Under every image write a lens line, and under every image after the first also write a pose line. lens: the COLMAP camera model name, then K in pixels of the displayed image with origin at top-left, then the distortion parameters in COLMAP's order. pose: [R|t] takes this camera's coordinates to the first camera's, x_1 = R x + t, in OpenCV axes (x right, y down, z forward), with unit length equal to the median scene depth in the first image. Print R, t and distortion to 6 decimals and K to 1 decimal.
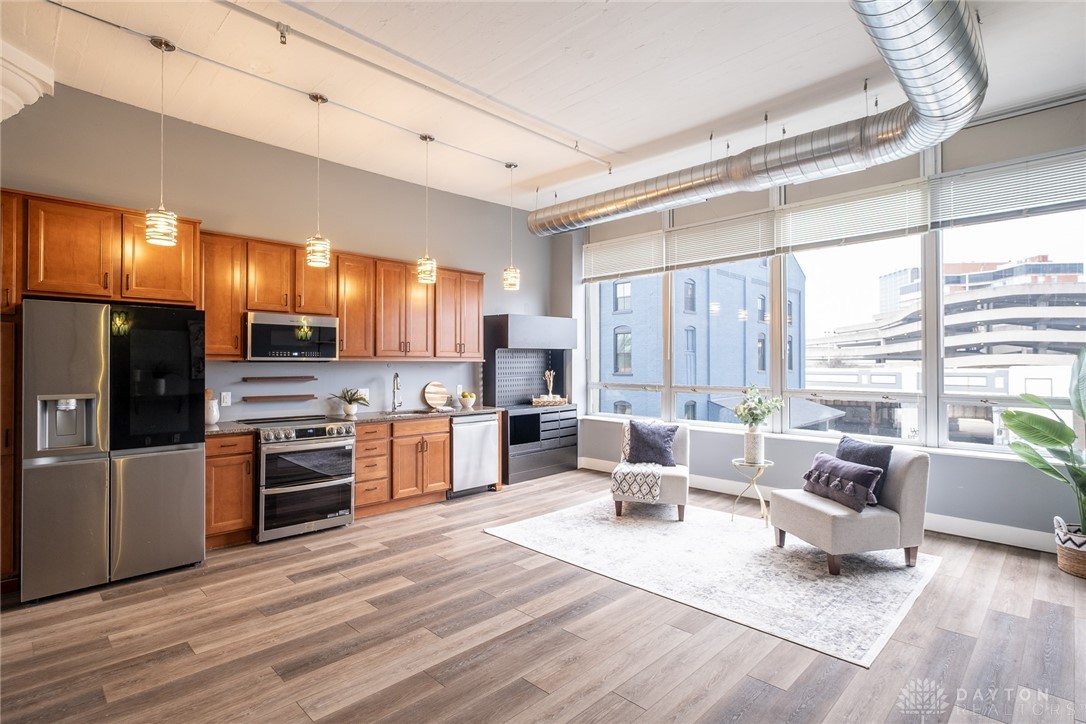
lens RADIAL K [[538.1, 0, 543.7], [0, 538.1, 361.0], [0, 0, 1]] dist [0.001396, -0.000354]
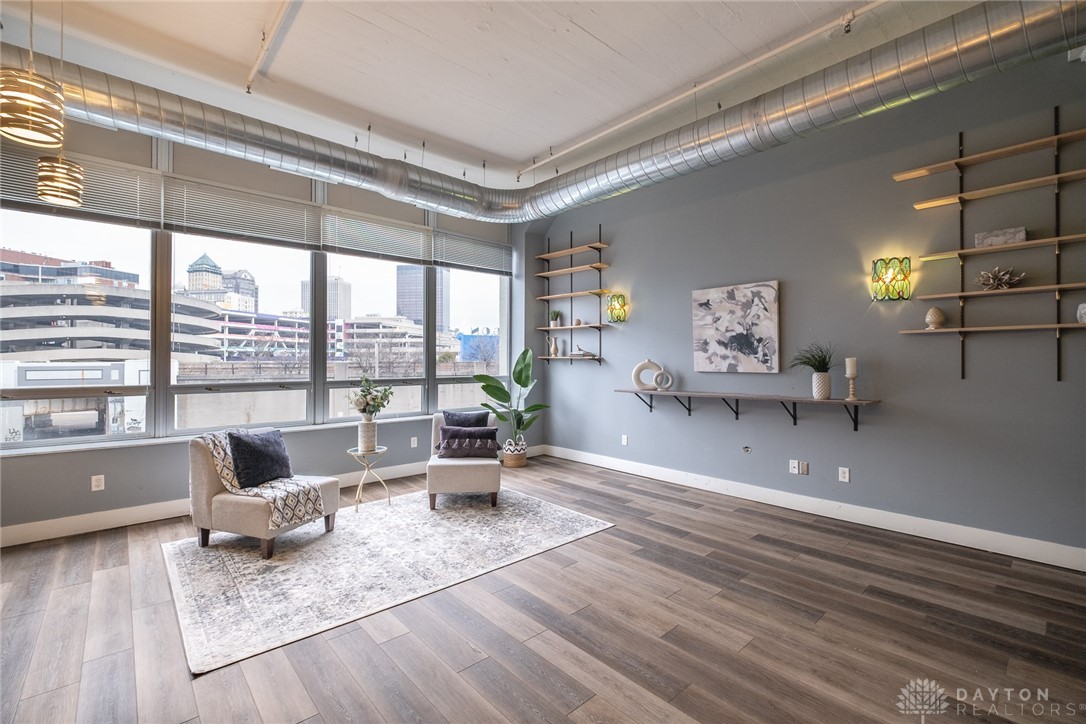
lens RADIAL K [[474.7, 0, 547.9], [0, 474.7, 358.4], [0, 0, 1]] dist [-0.002608, -0.000438]
pose [[0.042484, 0.001771, 0.999096, -0.511133], [-0.008353, 0.999964, -0.001418, 0.006449], [-0.999062, -0.008285, 0.042497, 0.591374]]
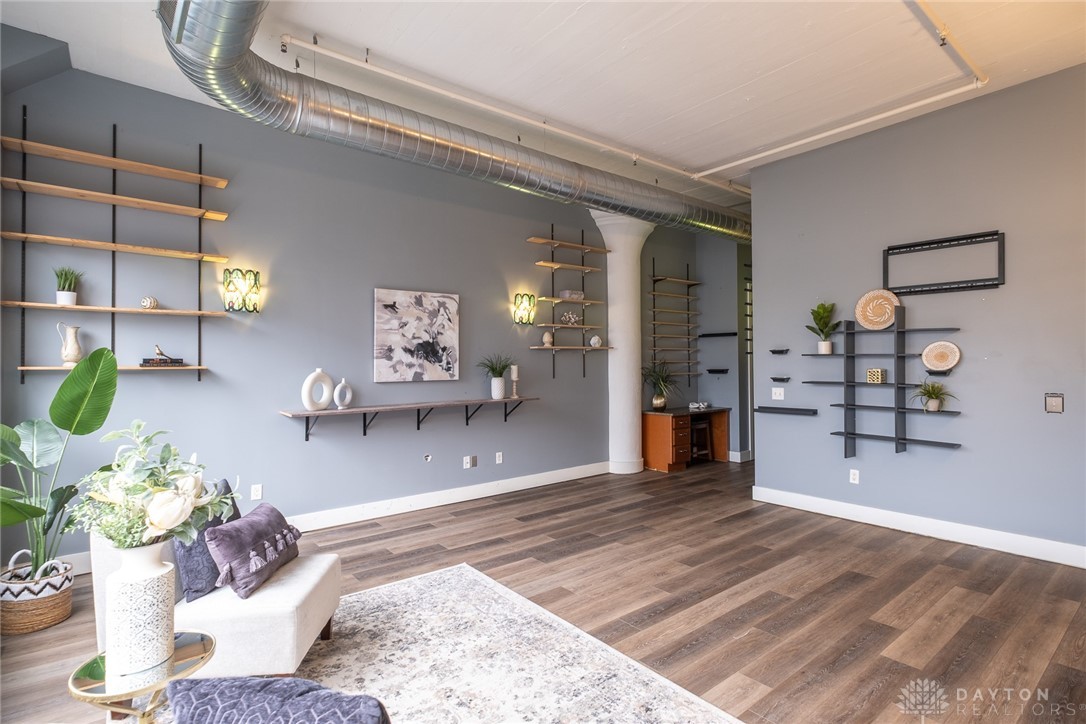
lens RADIAL K [[538.1, 0, 551.0], [0, 538.1, 360.7], [0, 0, 1]] dist [0.001396, -0.000354]
pose [[-0.994995, 0.009807, 0.099442, 0.099913], [0.008563, 0.999880, -0.012926, 0.006109], [-0.099556, -0.012009, -0.994959, 1.277840]]
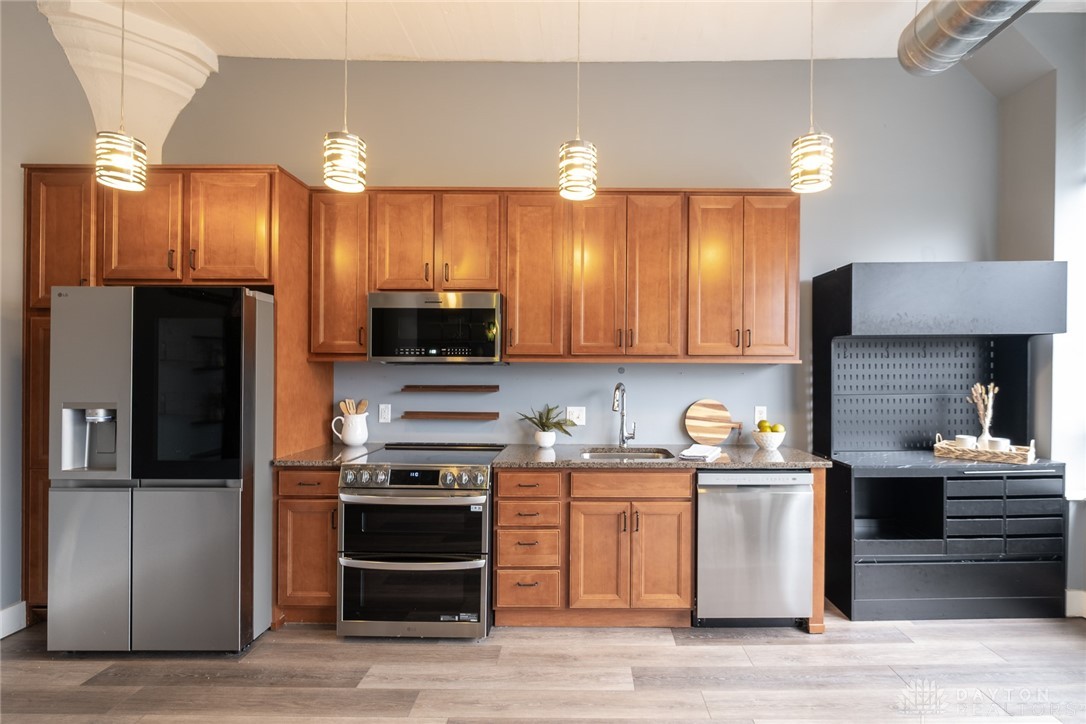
lens RADIAL K [[525.9, 0, 544.2], [0, 525.9, 375.5], [0, 0, 1]] dist [-0.008905, 0.001113]
pose [[0.709666, 0.008493, -0.704488, 0.084662], [0.000067, 0.999927, 0.012123, 0.007912], [0.704539, -0.008651, 0.709613, 0.596256]]
